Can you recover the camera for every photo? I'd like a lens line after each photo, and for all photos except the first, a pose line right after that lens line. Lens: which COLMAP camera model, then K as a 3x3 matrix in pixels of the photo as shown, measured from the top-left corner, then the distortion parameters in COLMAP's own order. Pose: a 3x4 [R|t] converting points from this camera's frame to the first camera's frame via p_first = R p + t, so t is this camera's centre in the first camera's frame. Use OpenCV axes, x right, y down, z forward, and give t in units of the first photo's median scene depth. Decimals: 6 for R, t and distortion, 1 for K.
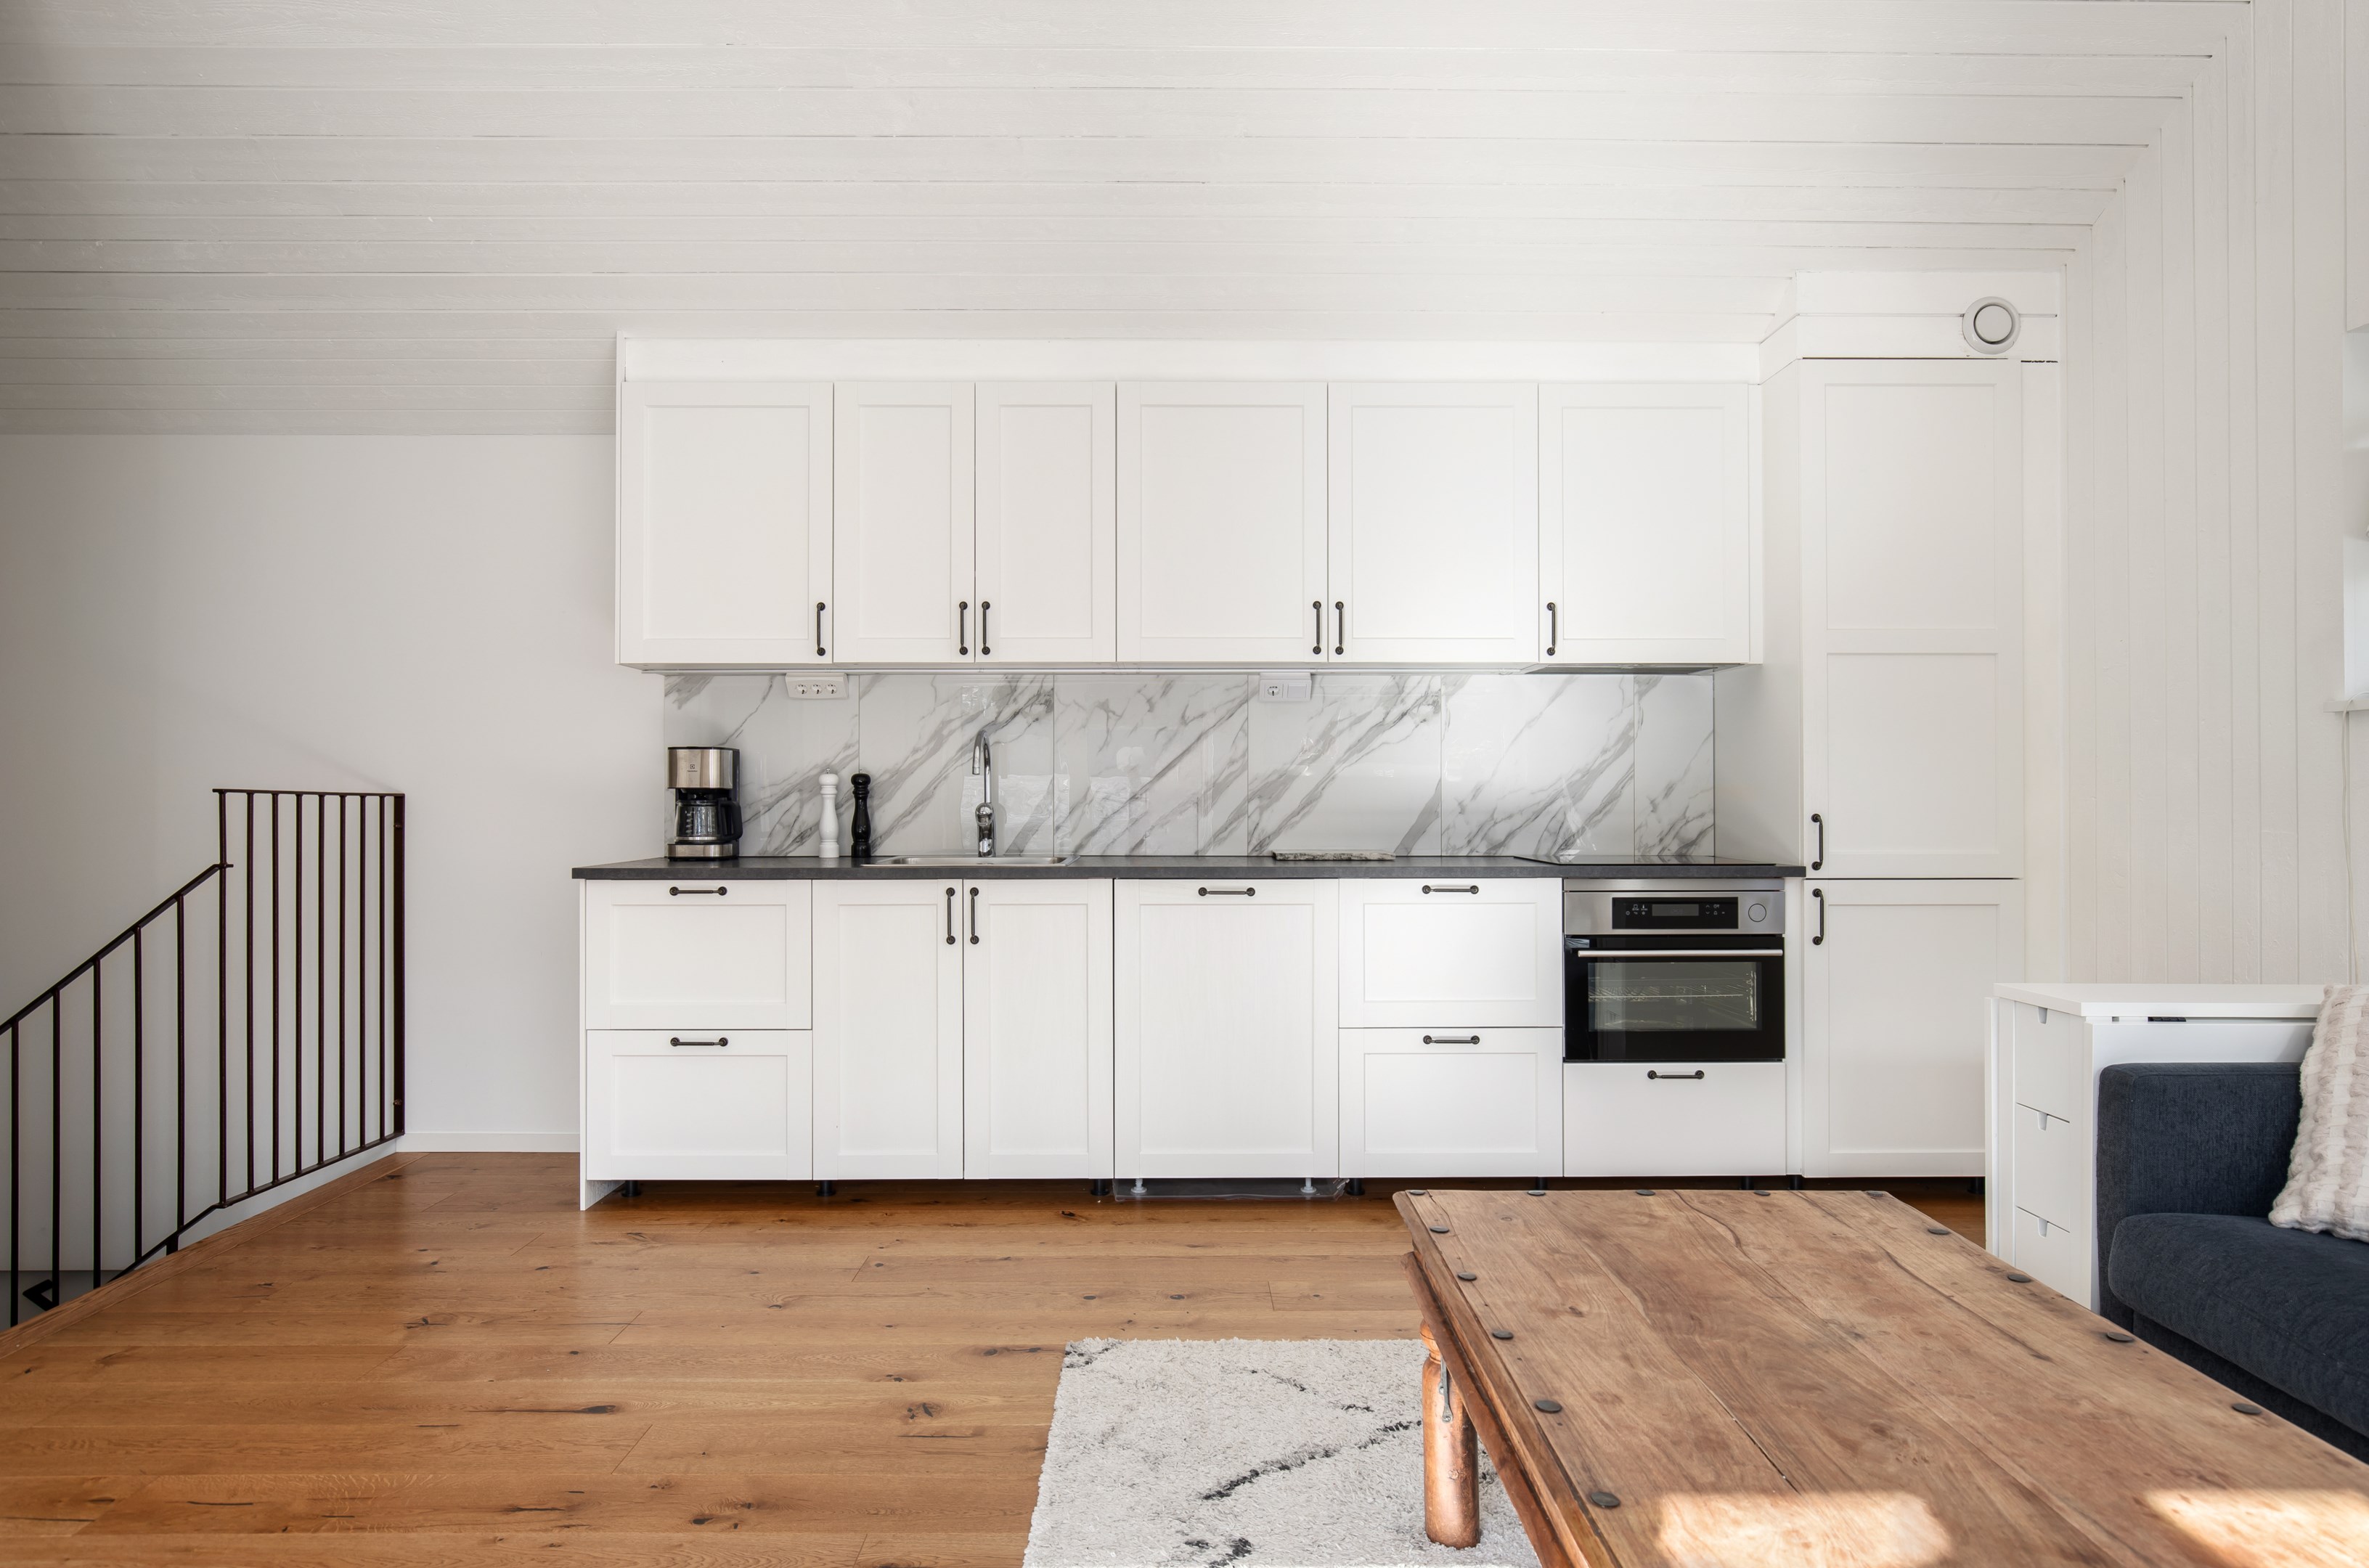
lens RADIAL K [[1398.6, 0, 1184.5], [0, 1398.6, 784.0], [0, 0, 1]] dist [-0.004352, 0.000656]
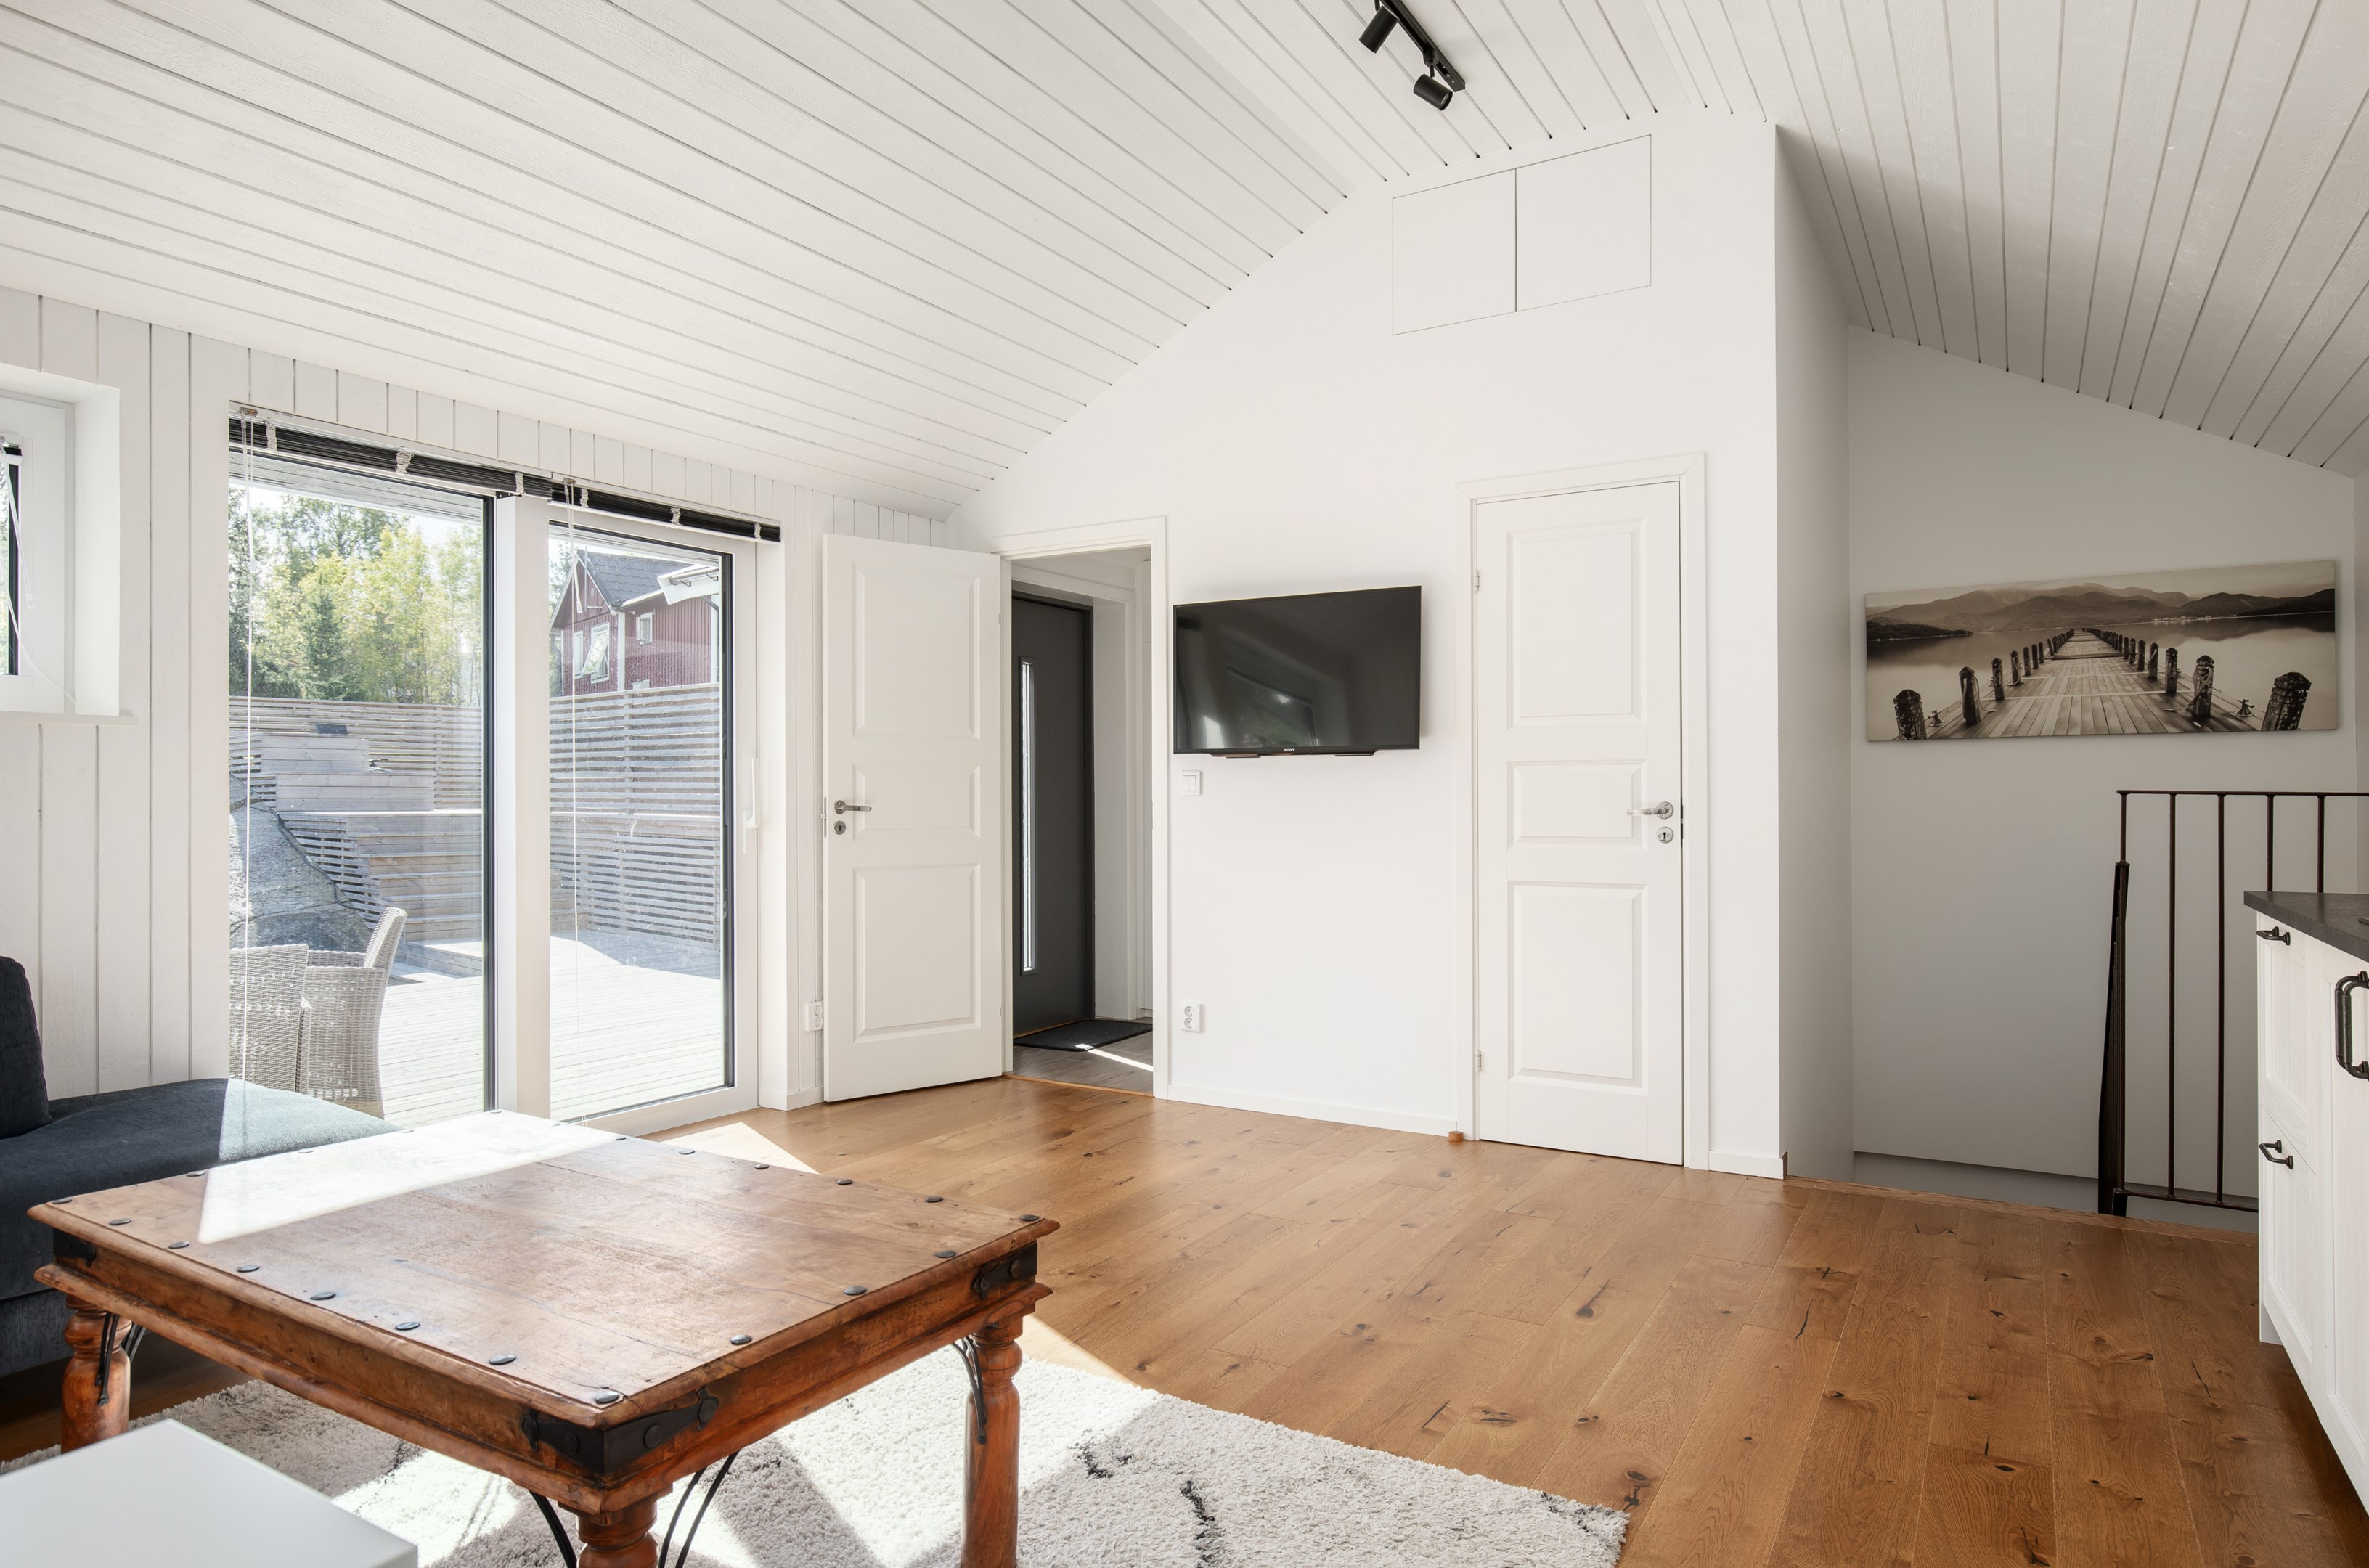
lens RADIAL K [[1374.7, 0, 1184.5], [0, 1374.7, 784.0], [0, 0, 1]] dist [-0.000280, 0.000404]
pose [[-0.526876, -0.006865, -0.849914, 0.504230], [0.011936, 0.999809, -0.015476, 0.006156], [0.849858, -0.018299, -0.526693, 0.879144]]
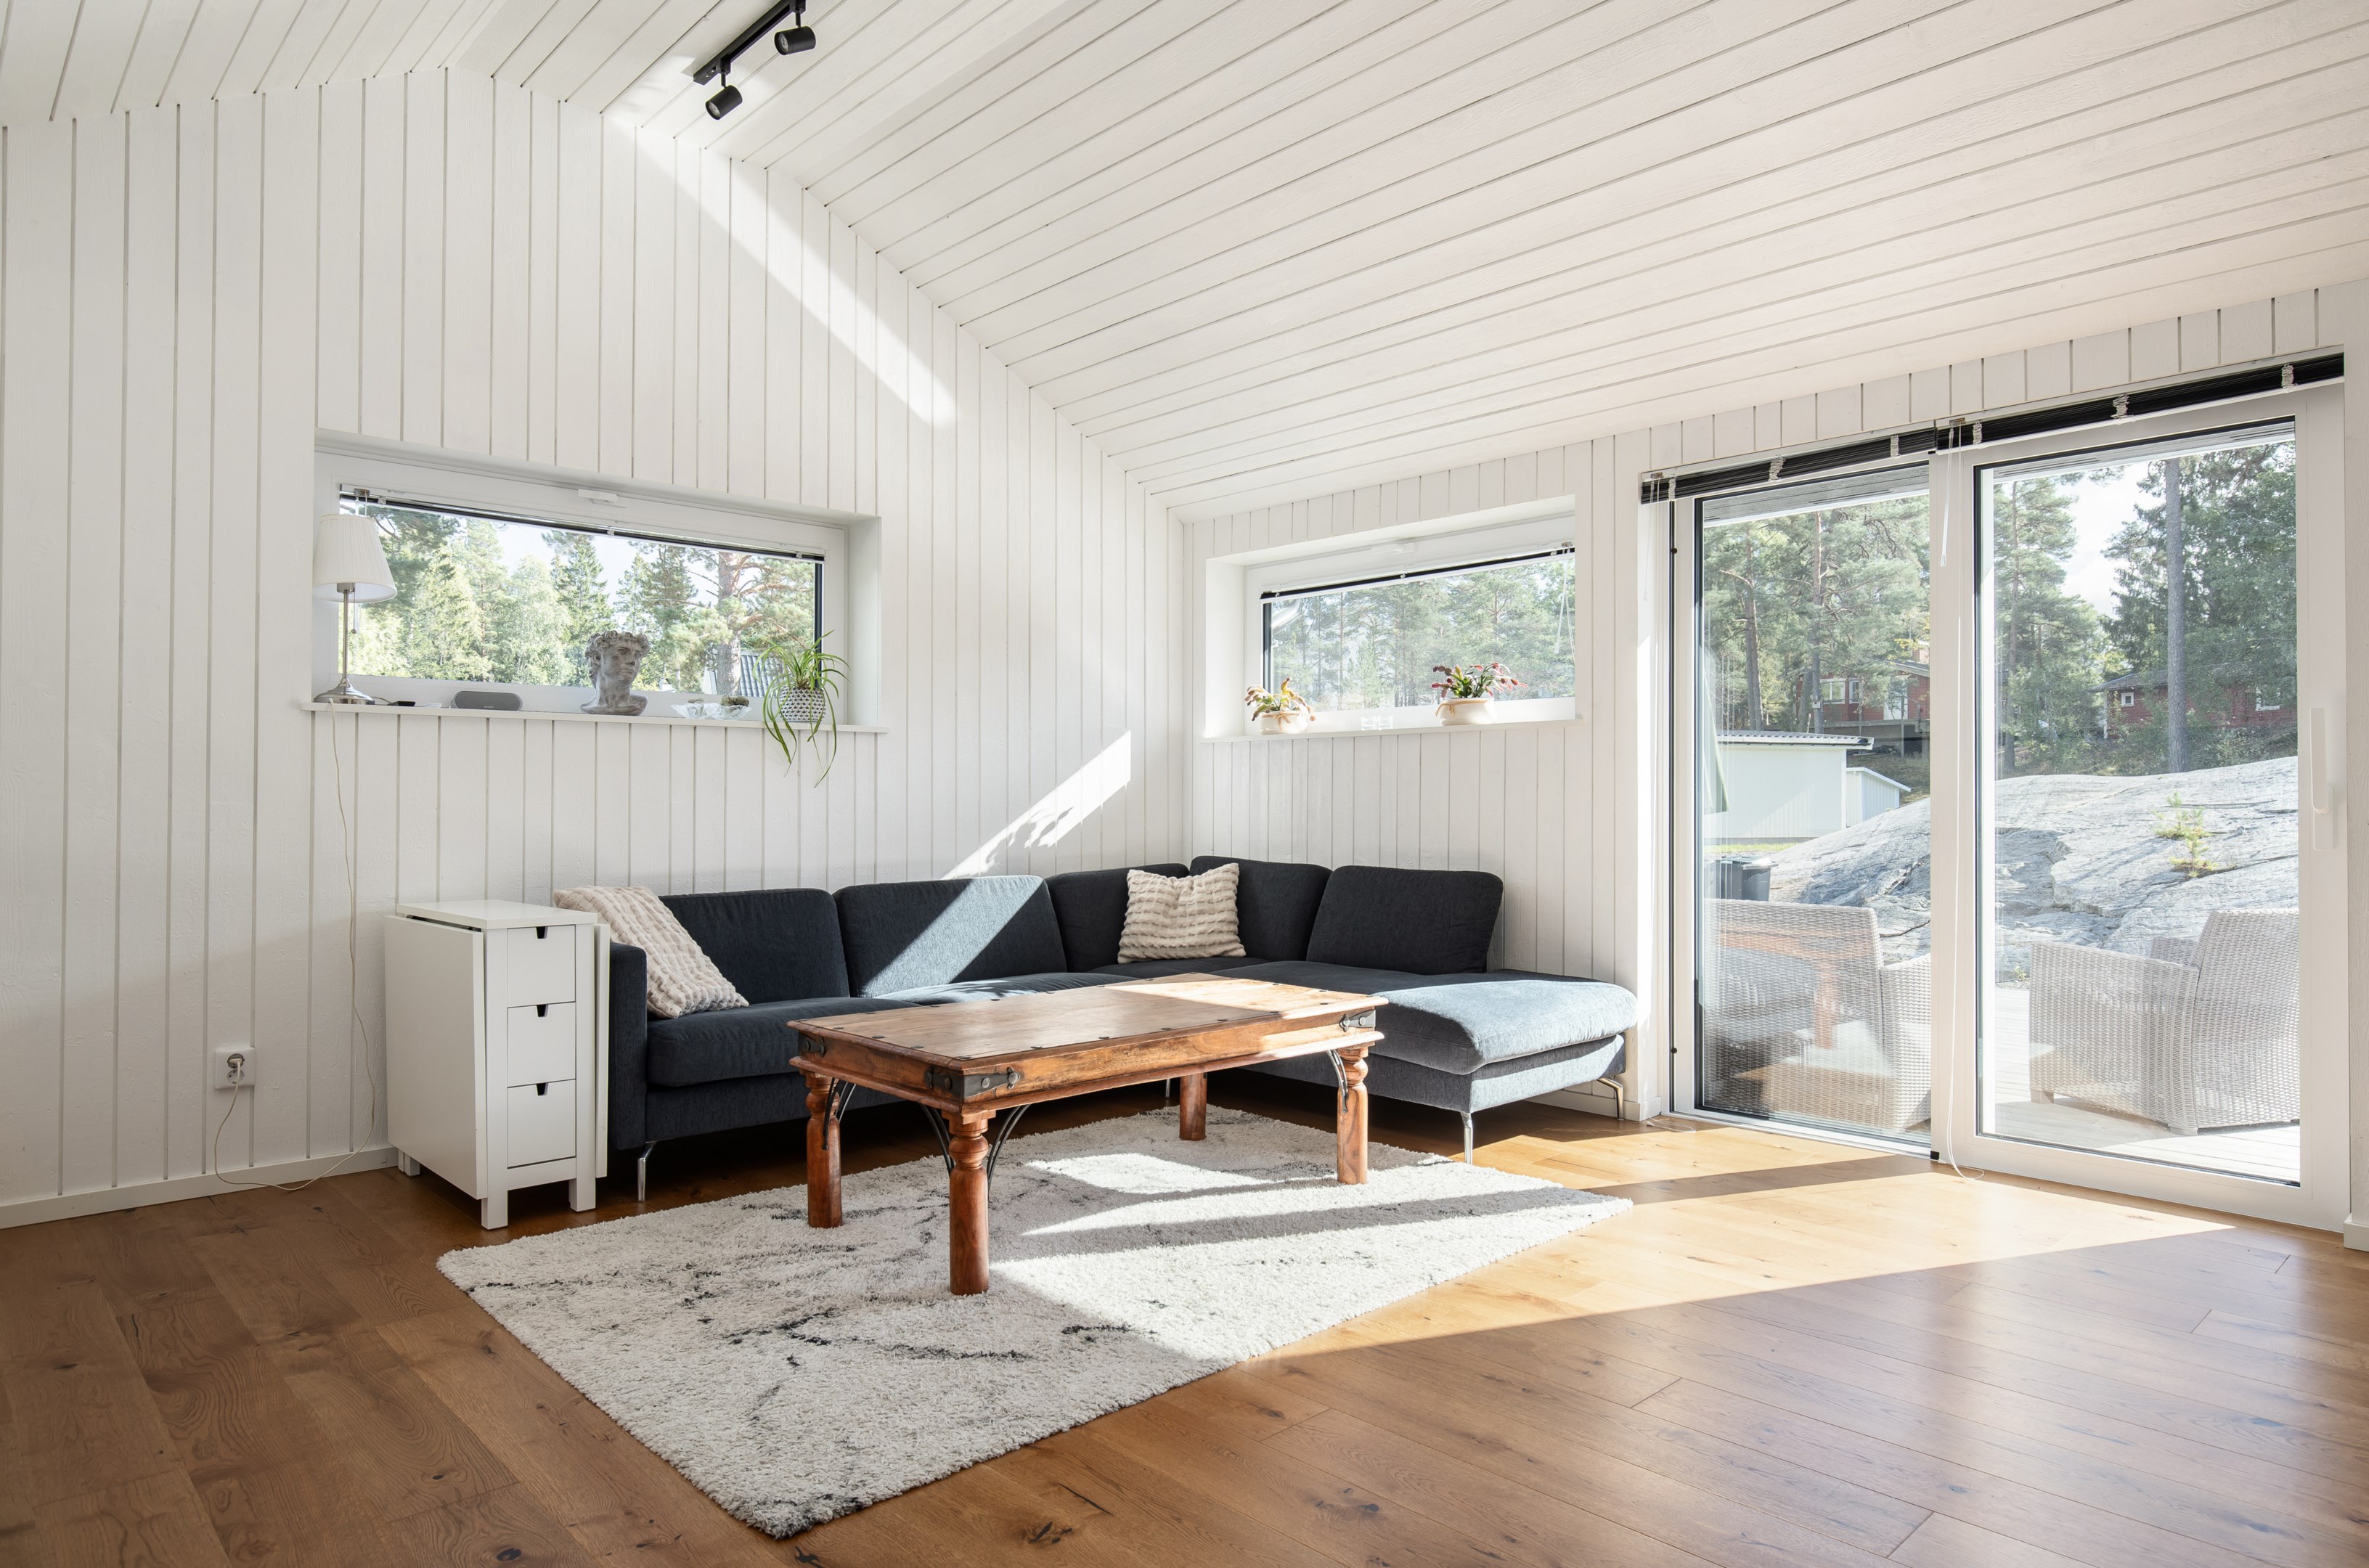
lens RADIAL K [[1398.6, 0, 1184.5], [0, 1398.6, 784.0], [0, 0, 1]] dist [-0.004352, 0.000656]
pose [[-0.679803, 0.007759, 0.733354, -0.540514], [-0.008163, 0.999802, -0.018145, 0.026320], [-0.733349, -0.018321, -0.679605, 0.978513]]
